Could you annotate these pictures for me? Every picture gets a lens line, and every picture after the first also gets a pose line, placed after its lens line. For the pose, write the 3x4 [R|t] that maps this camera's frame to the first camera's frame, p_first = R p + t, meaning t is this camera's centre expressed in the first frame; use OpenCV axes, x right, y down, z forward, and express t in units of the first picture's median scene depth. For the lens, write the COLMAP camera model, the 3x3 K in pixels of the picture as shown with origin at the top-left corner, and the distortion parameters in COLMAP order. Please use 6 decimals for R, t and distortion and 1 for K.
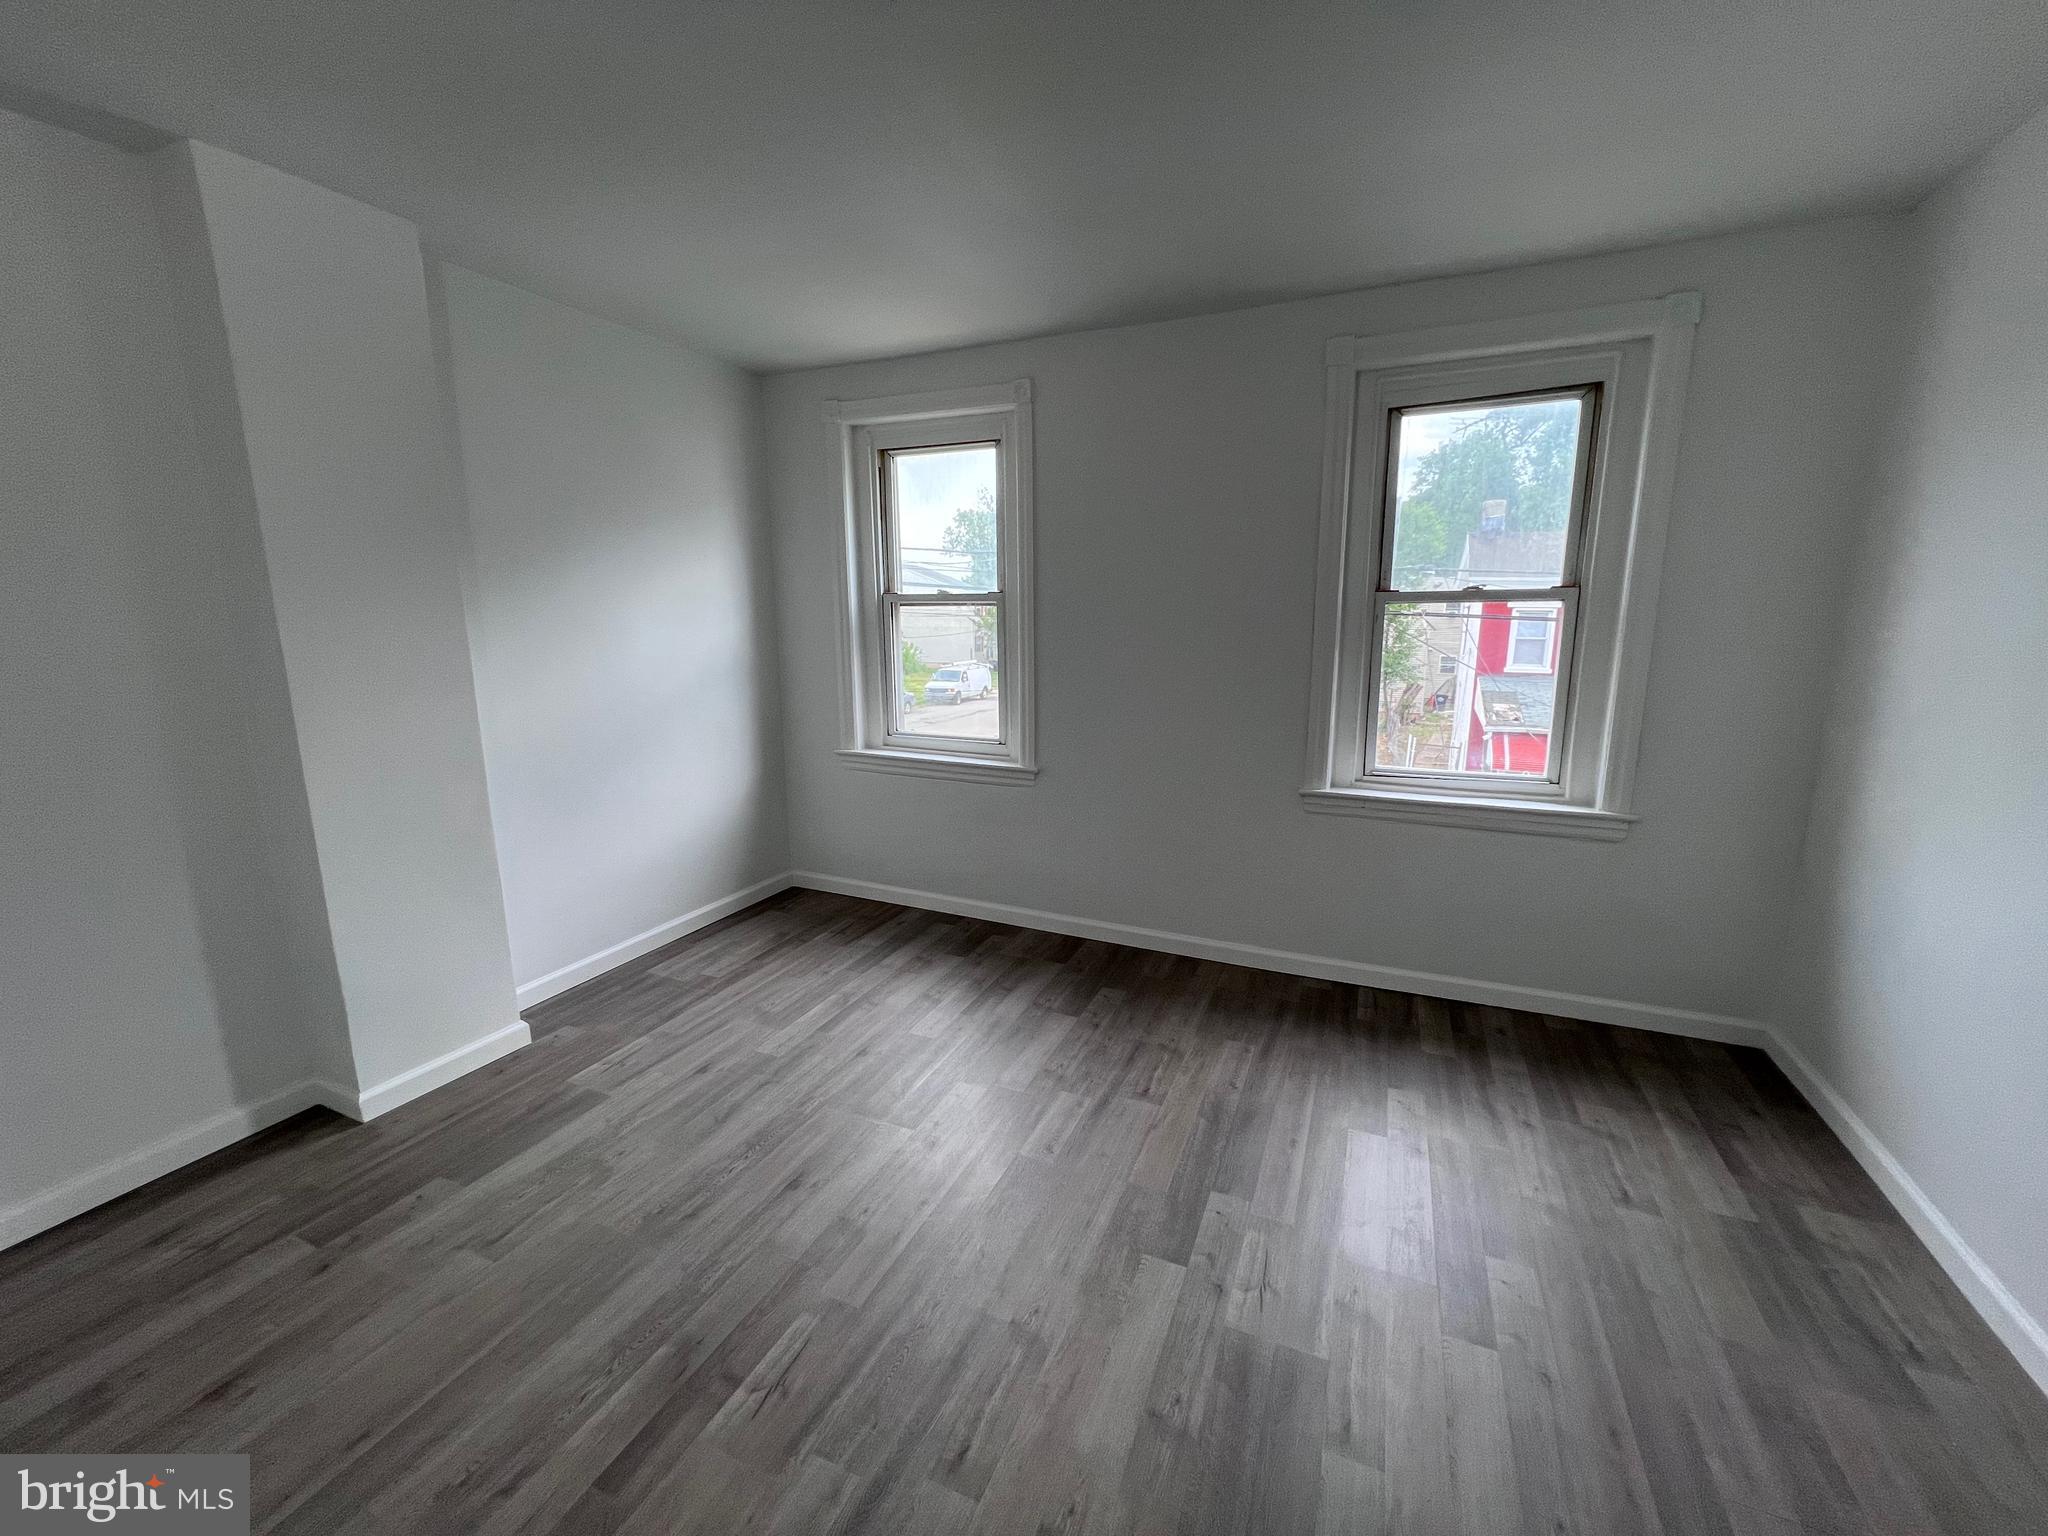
lens RADIAL K [[823.3, 0, 1015.8], [0, 823.3, 755.8], [0, 0, 1]] dist [-0.004552, -0.000044]
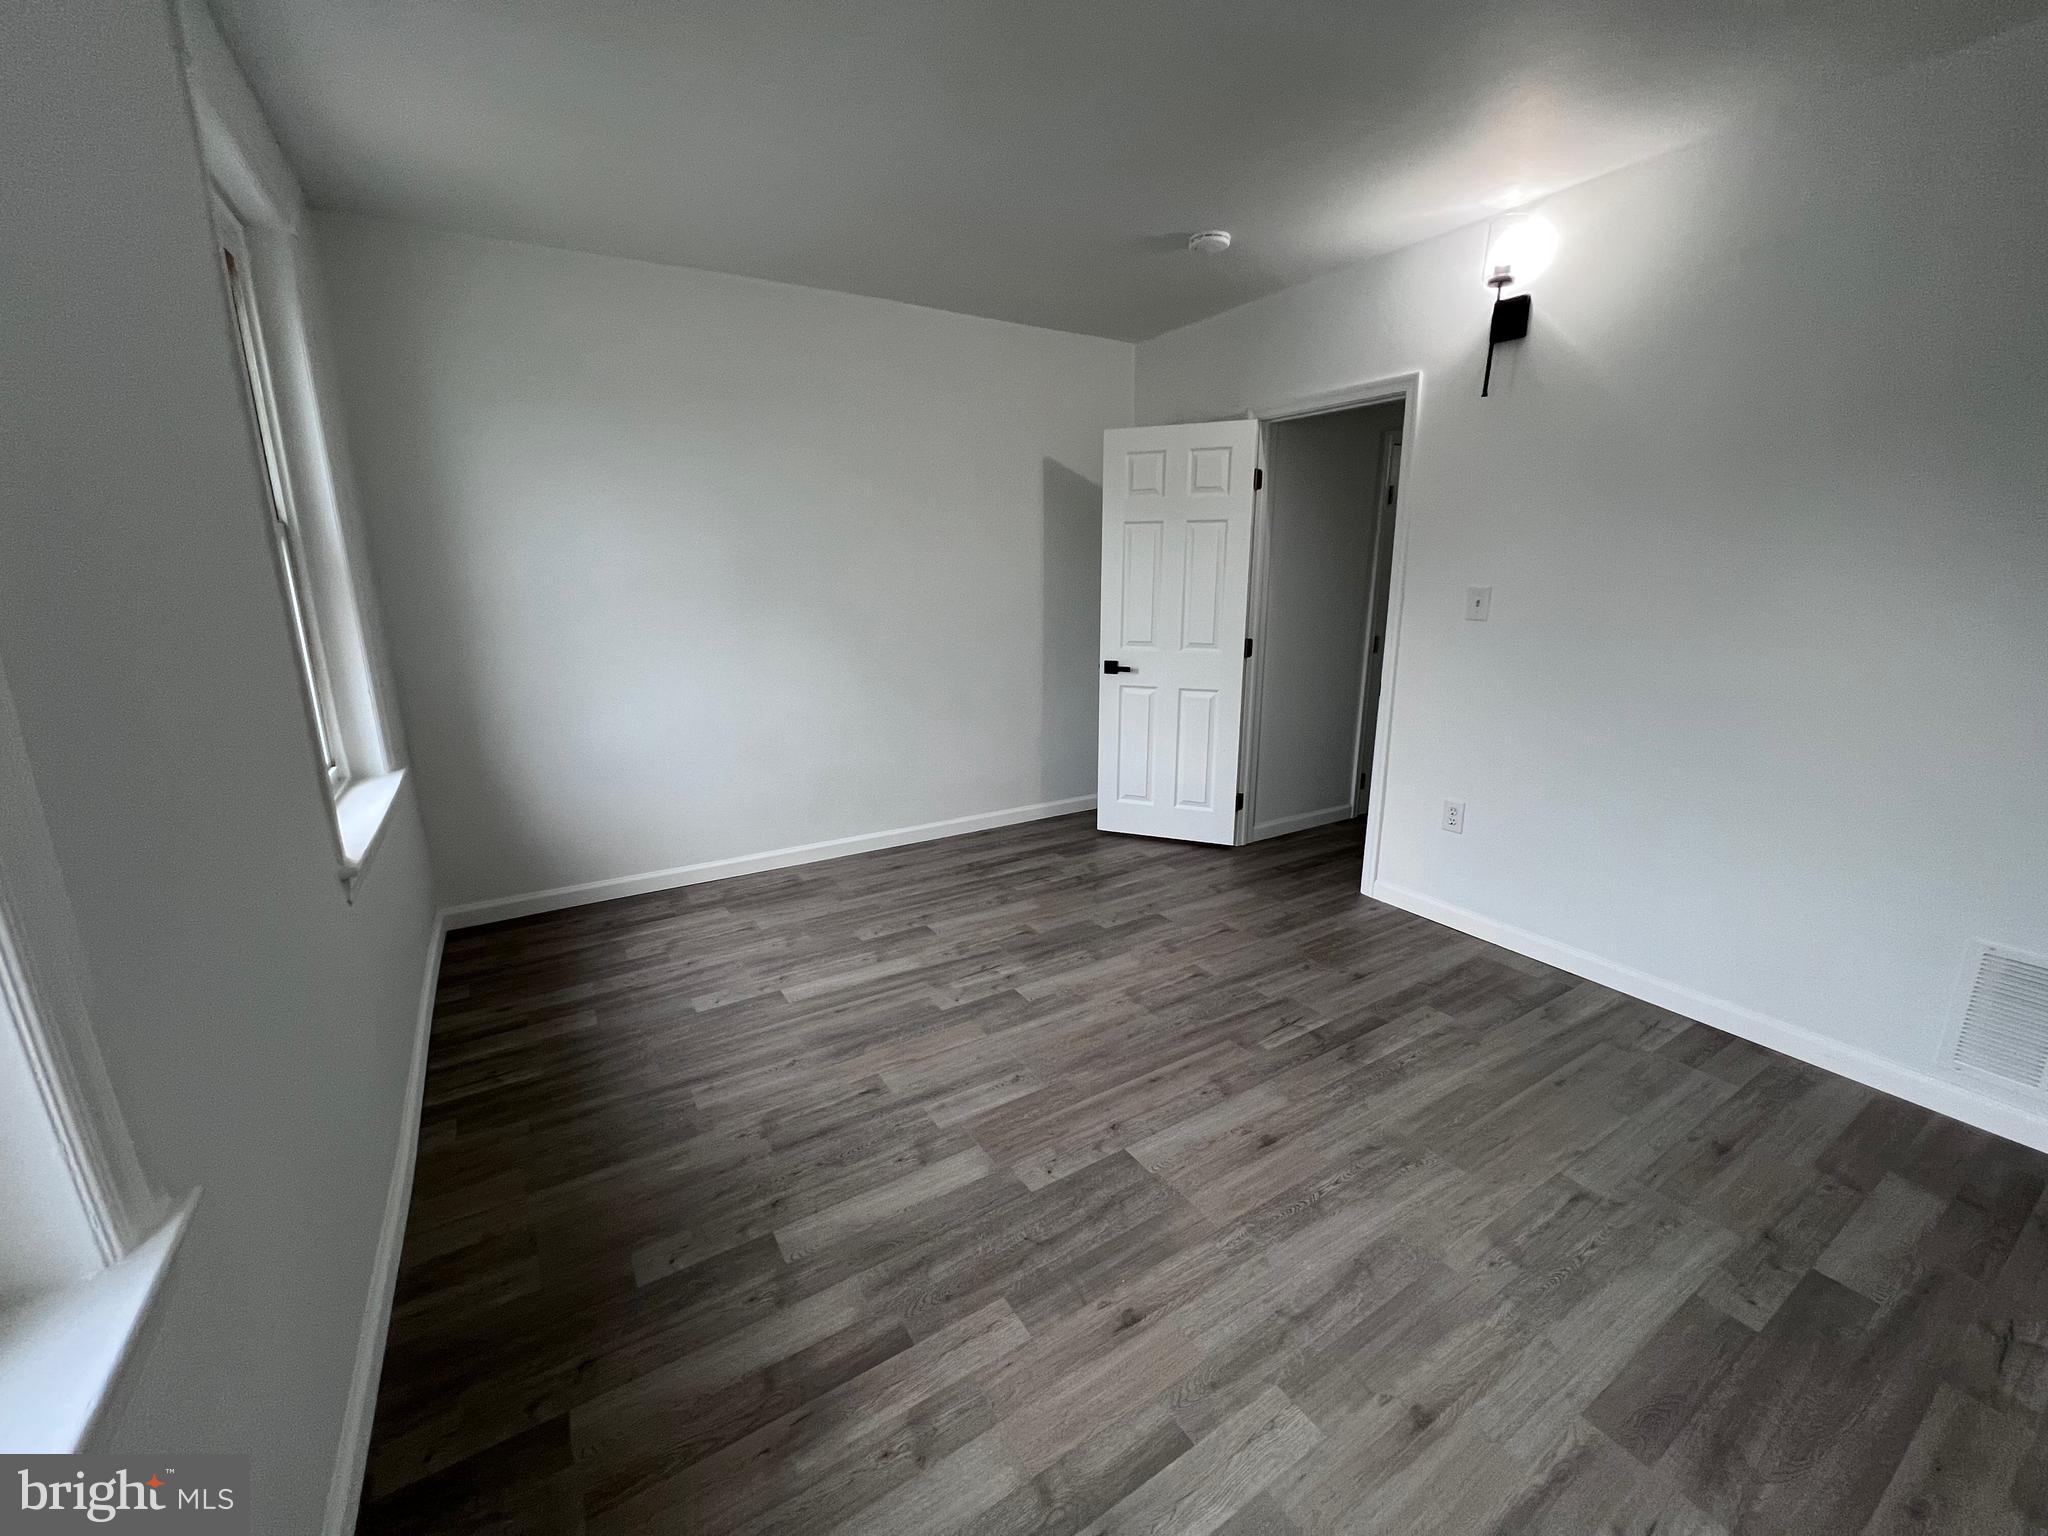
lens RADIAL K [[823.3, 0, 1013.7], [0, 823.3, 777.4], [0, 0, 1]] dist [-0.004552, -0.000044]
pose [[-0.825970, -0.133416, 0.547698, -0.480408], [0.107595, 0.916415, 0.385495, -0.268430], [-0.553350, 0.377336, -0.742577, 1.666089]]
